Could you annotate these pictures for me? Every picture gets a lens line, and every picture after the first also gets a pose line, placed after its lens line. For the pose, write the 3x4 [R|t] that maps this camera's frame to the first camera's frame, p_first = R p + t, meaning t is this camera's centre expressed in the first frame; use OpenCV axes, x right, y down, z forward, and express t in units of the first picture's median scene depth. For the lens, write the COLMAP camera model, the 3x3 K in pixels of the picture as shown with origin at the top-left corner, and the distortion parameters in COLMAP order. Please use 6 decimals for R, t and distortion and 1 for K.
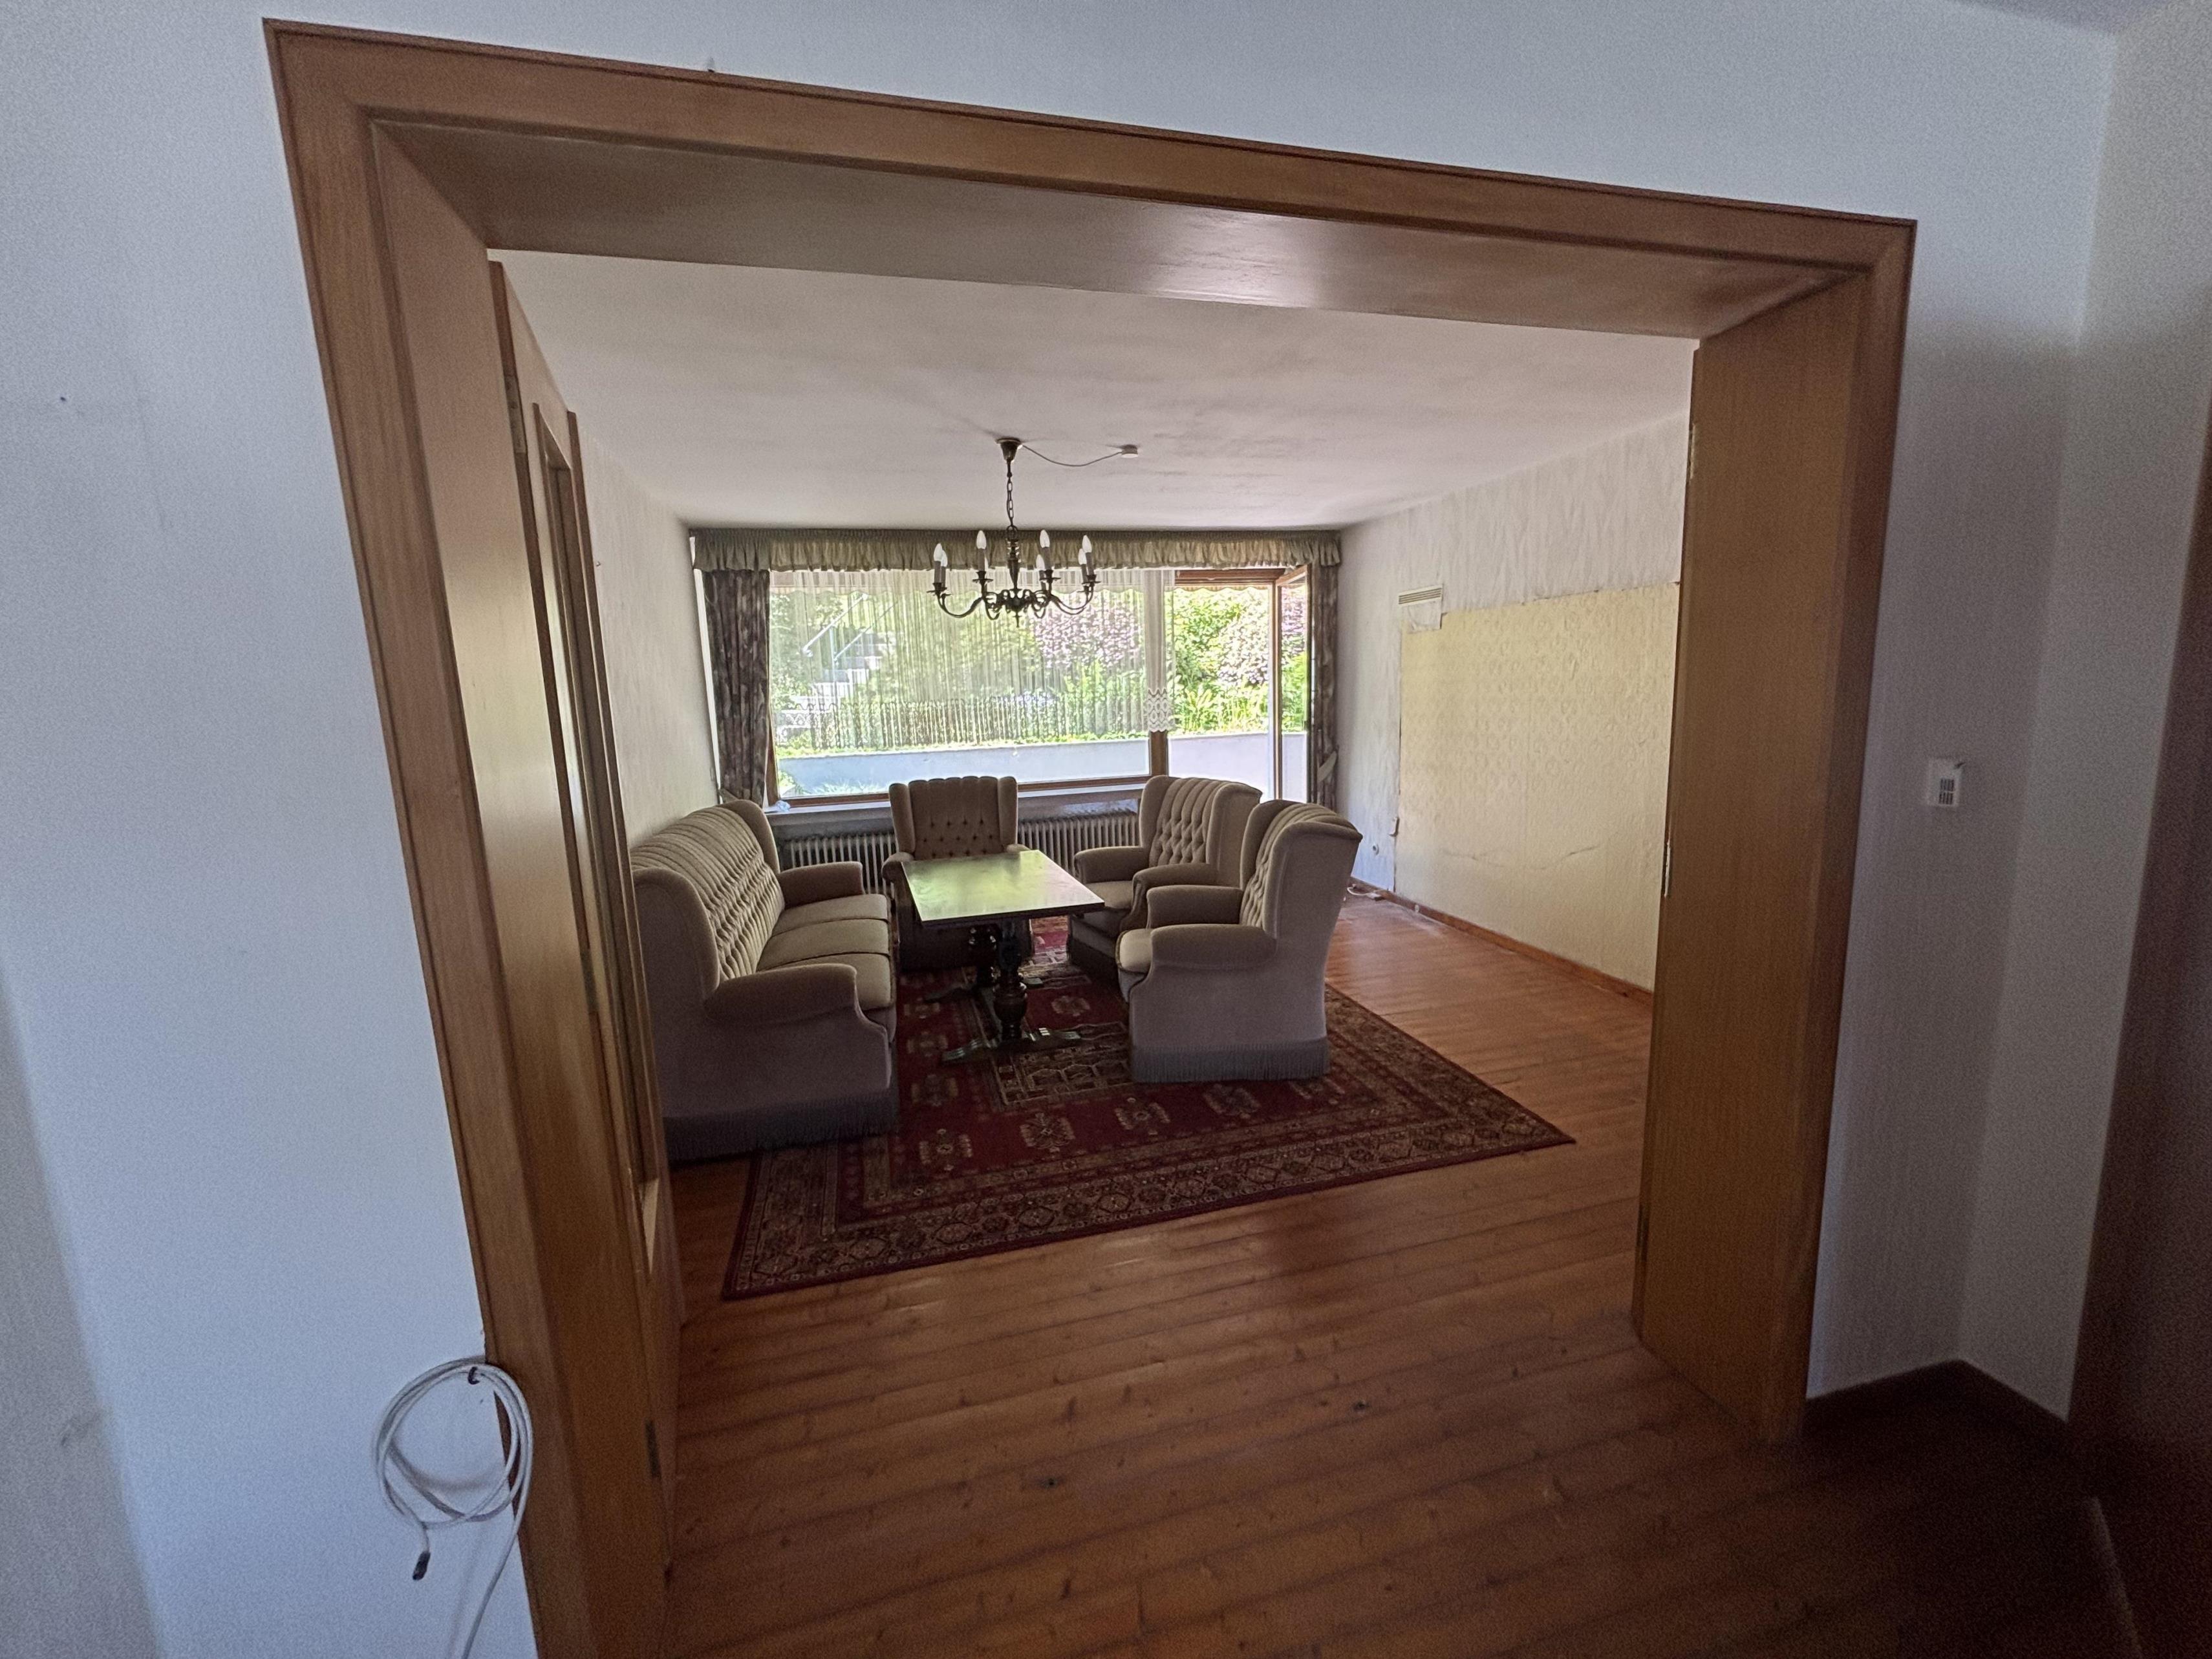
lens RADIAL K [[893.0, 0, 1096.9], [0, 893.0, 830.1], [0, 0, 1]] dist [-0.009081, -0.000300]
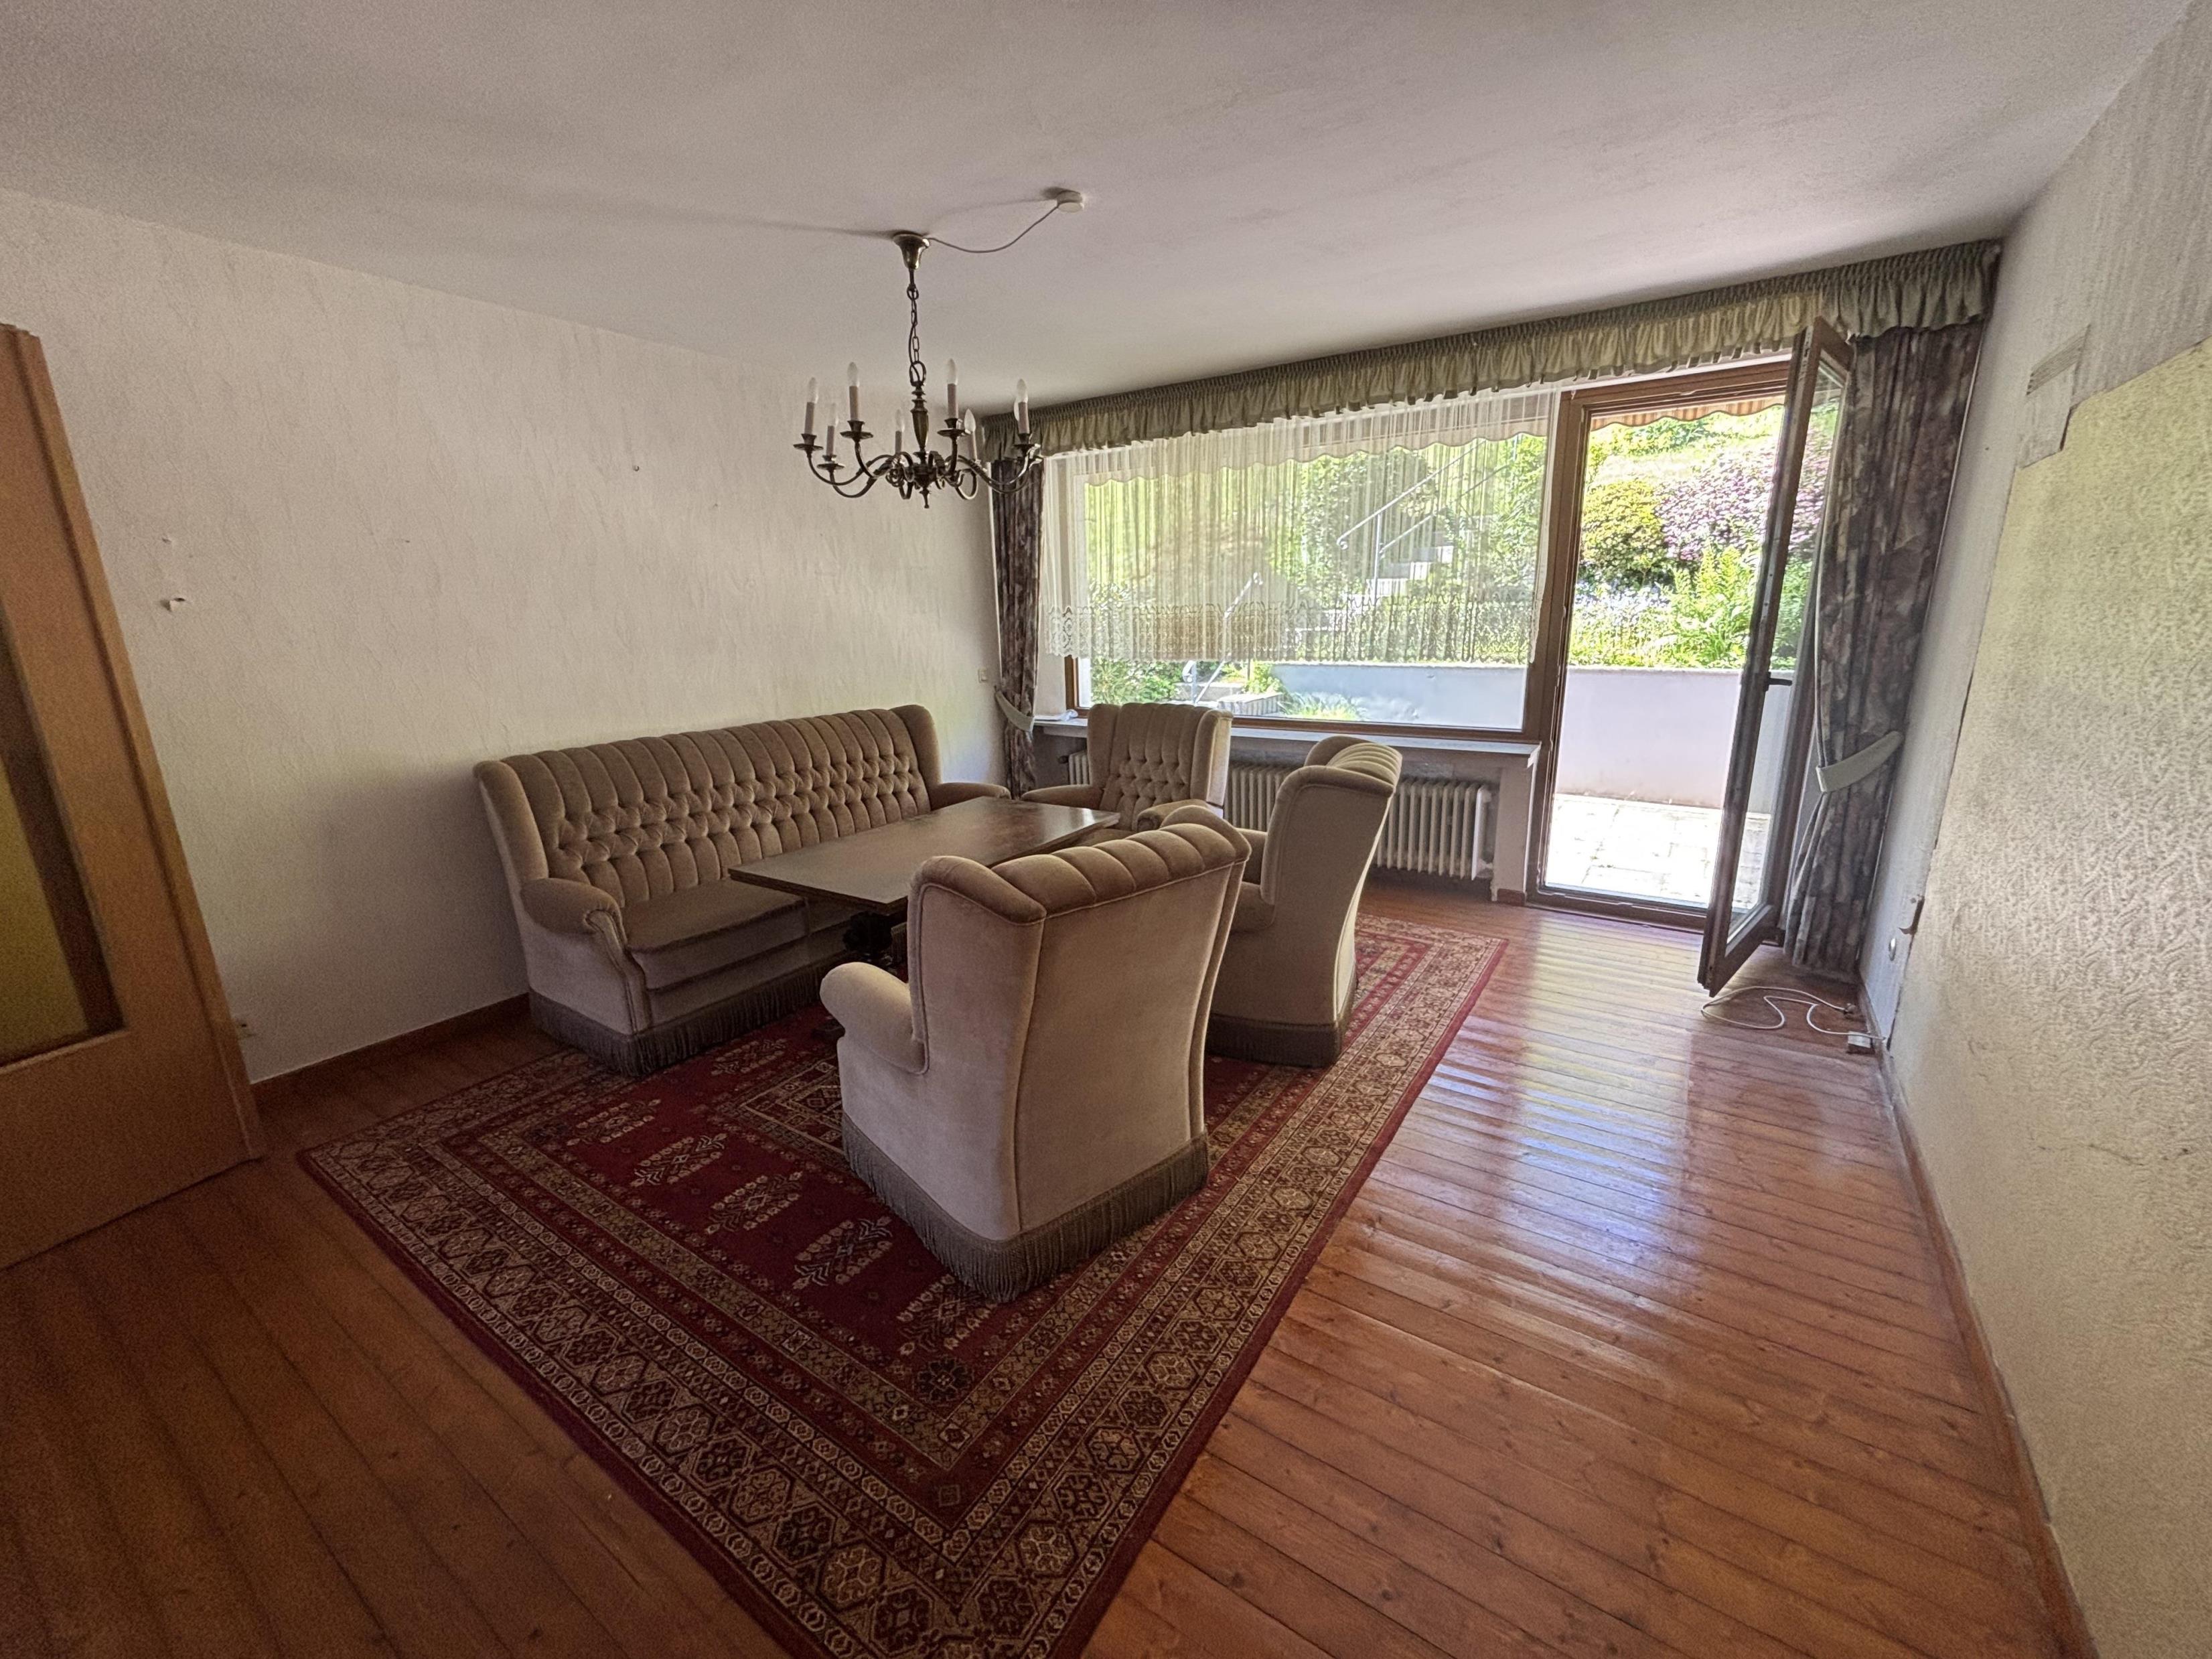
lens RADIAL K [[893.1, 0, 1107.2], [0, 893.1, 828.5], [0, 0, 1]] dist [-0.009081, -0.000300]
pose [[0.663566, 0.202880, -0.720083, 0.664062], [-0.122950, 0.979013, 0.162531, -0.121618], [0.737945, -0.019316, 0.674584, 0.692754]]
